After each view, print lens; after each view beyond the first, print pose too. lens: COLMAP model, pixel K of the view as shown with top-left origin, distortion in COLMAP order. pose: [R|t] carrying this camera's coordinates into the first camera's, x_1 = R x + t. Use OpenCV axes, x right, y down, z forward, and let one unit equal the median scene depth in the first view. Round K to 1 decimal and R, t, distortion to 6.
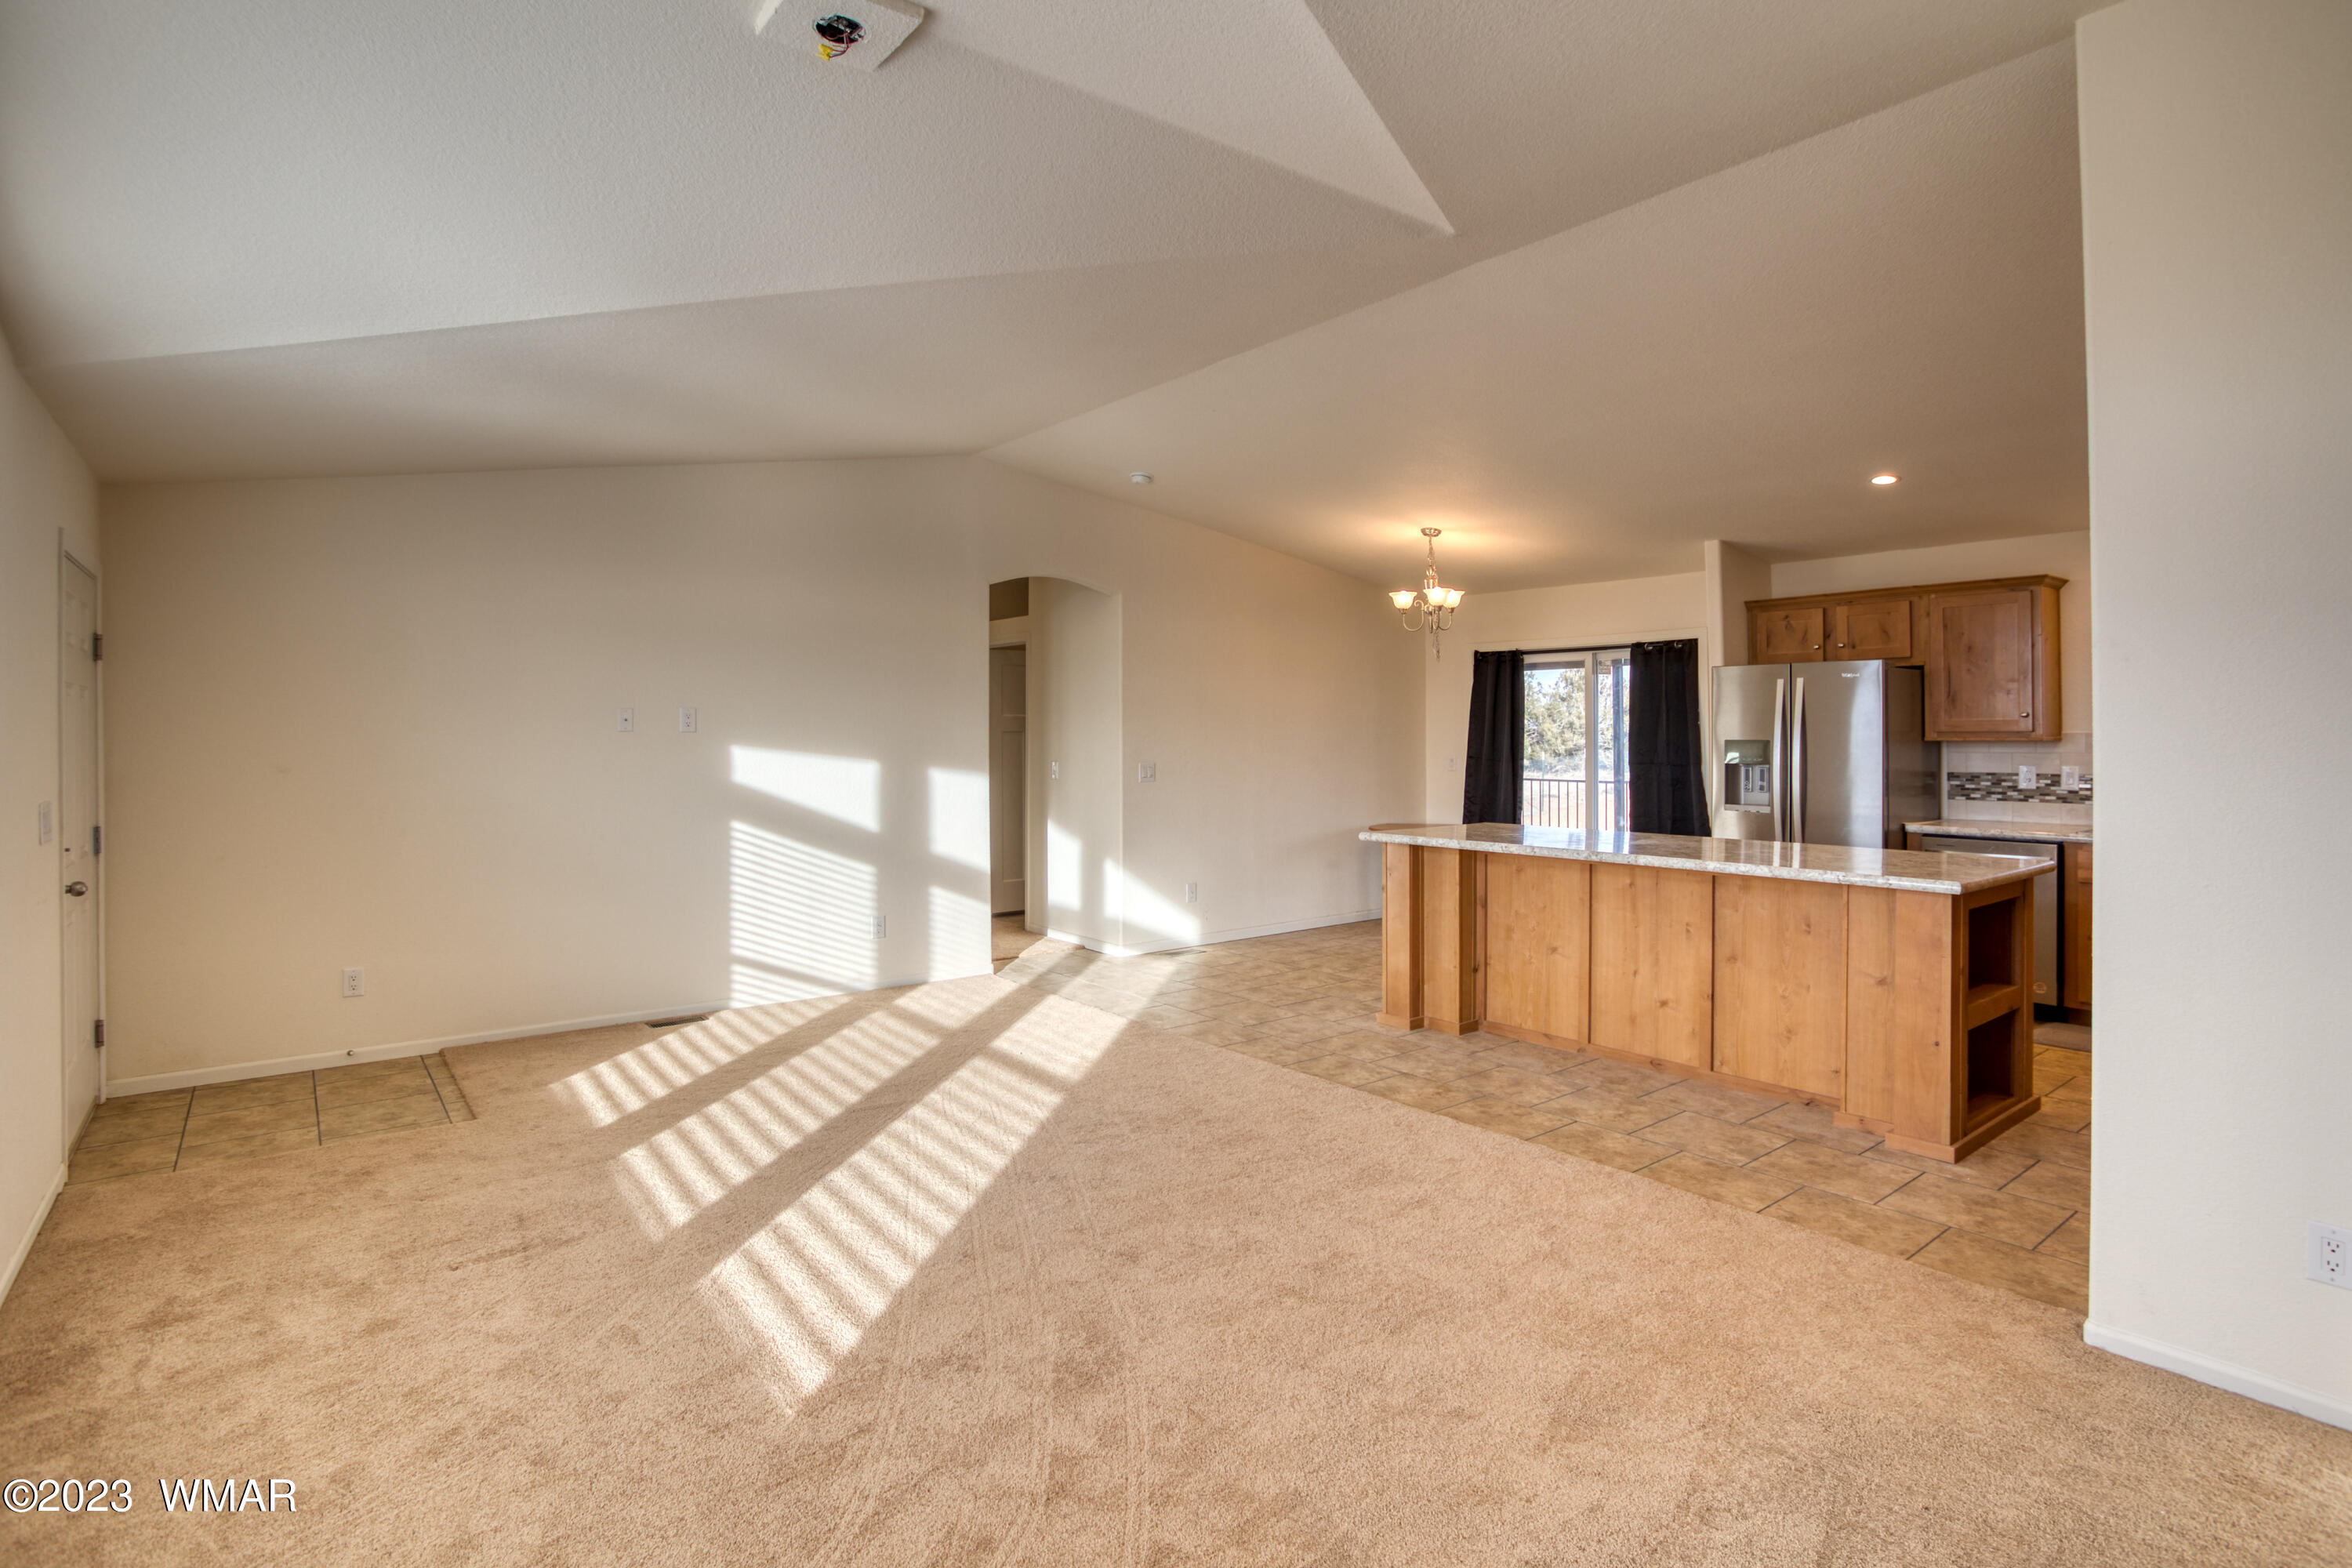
lens RADIAL K [[1158.7, 0, 1163.2], [0, 1158.7, 732.5], [0, 0, 1]] dist [-0.085859, 0.000011]
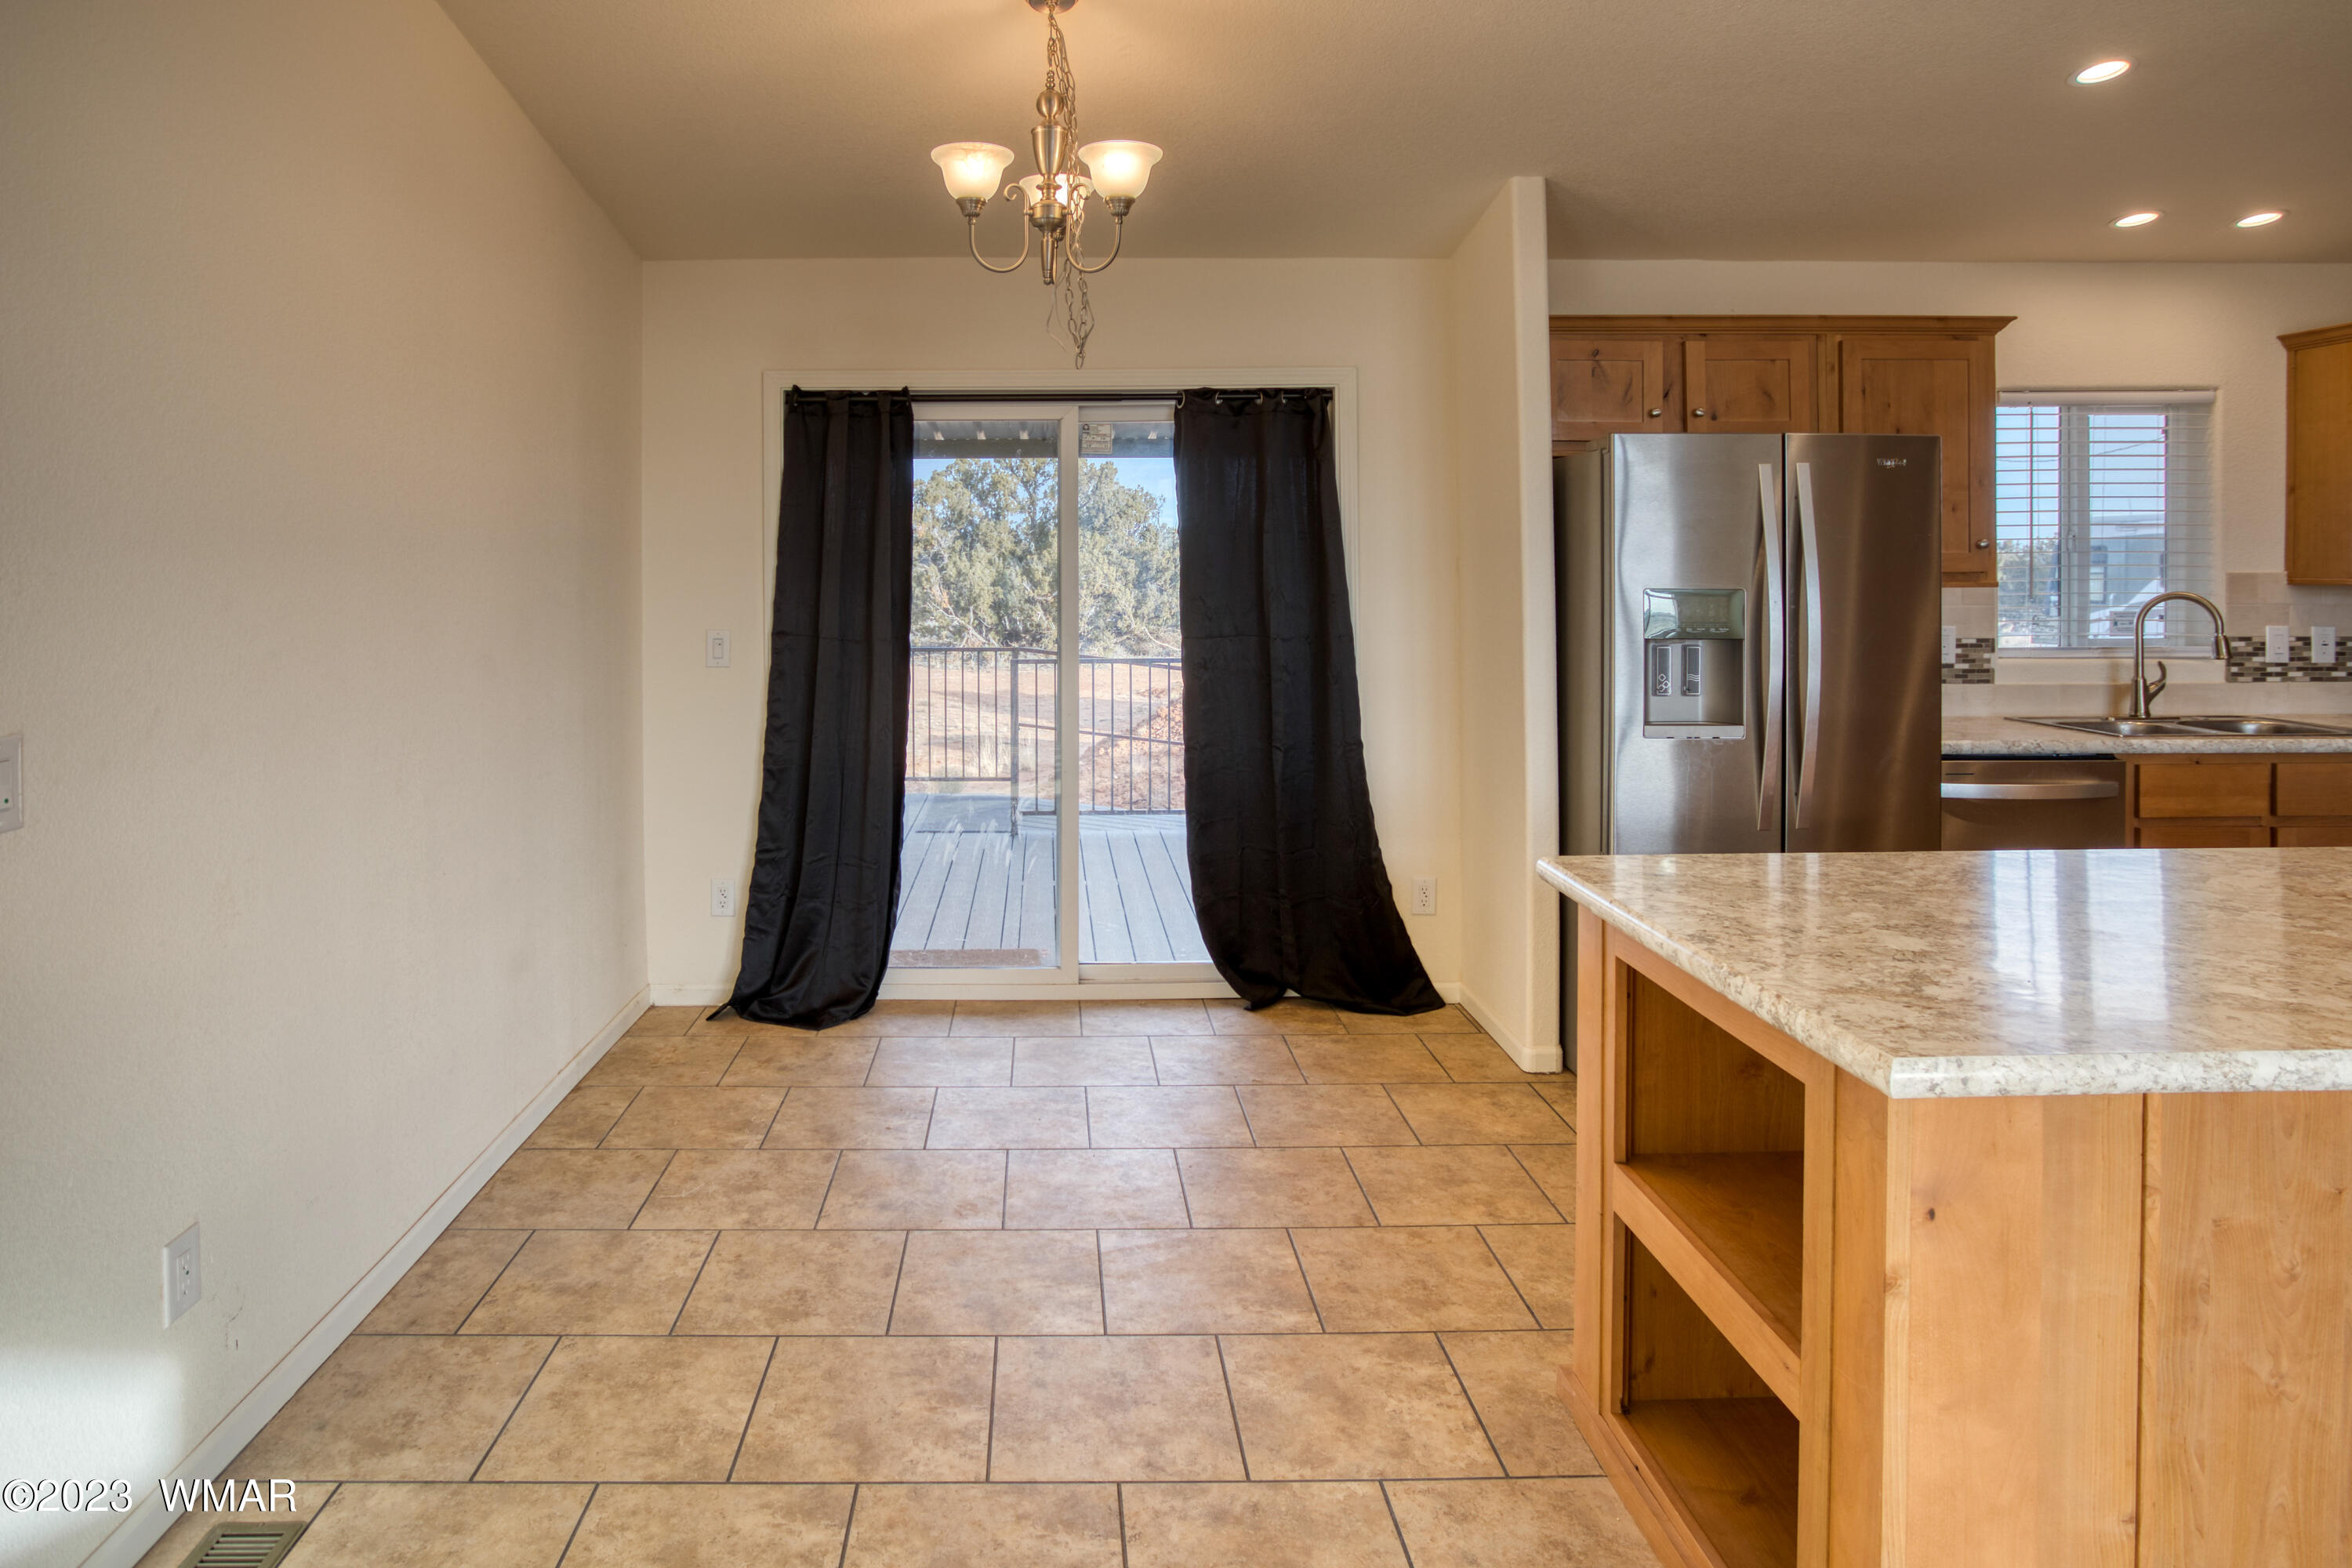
lens RADIAL K [[1340.7, 0, 1063.4], [0, 1340.7, 591.1], [0, 0, 1]] dist [-0.006532, 0.001934]
pose [[0.594077, -0.011939, 0.804319, -0.112283], [0.002470, 0.999912, 0.013017, -0.001219], [-0.804404, -0.005747, 0.594055, 1.008270]]
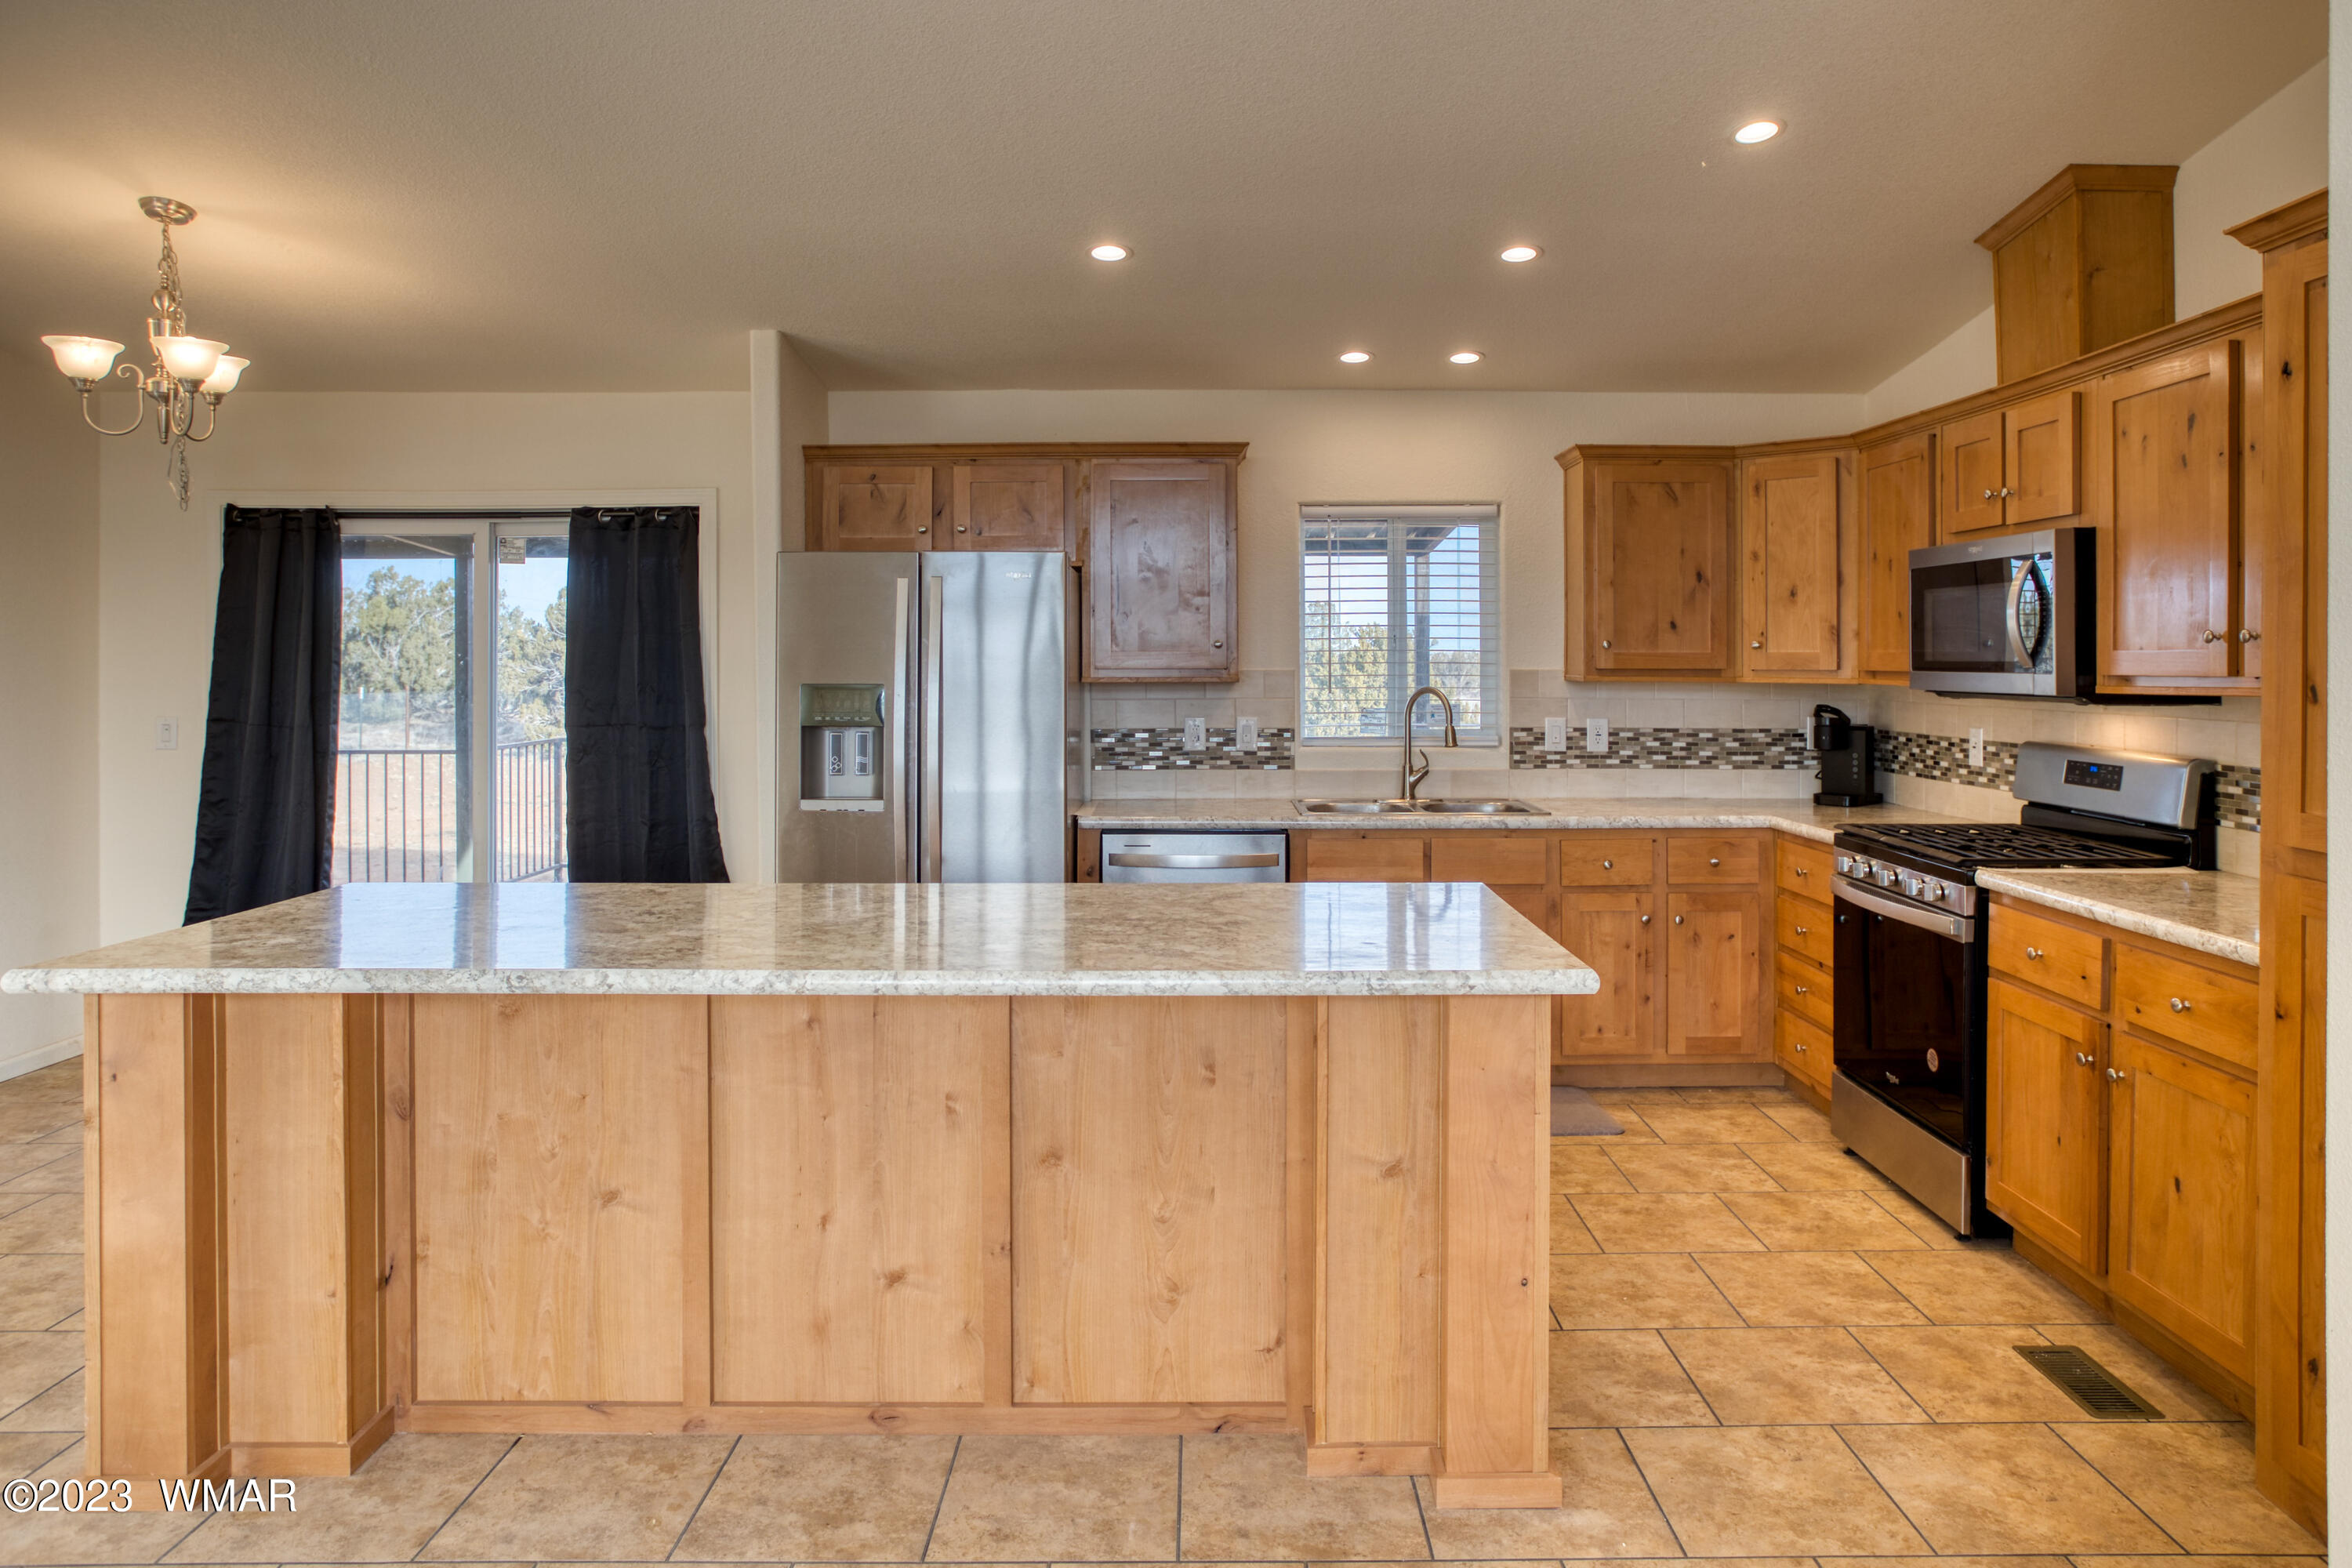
lens RADIAL K [[1474.8, 0, 1188.3], [0, 1474.8, 656.1], [0, 0, 1]] dist [-0.052876, 0.038874]
pose [[0.606981, 0.004591, 0.794703, 0.044162], [0.000549, 0.999981, -0.006196, -0.003411], [-0.794716, 0.004197, 0.606967, 0.481375]]
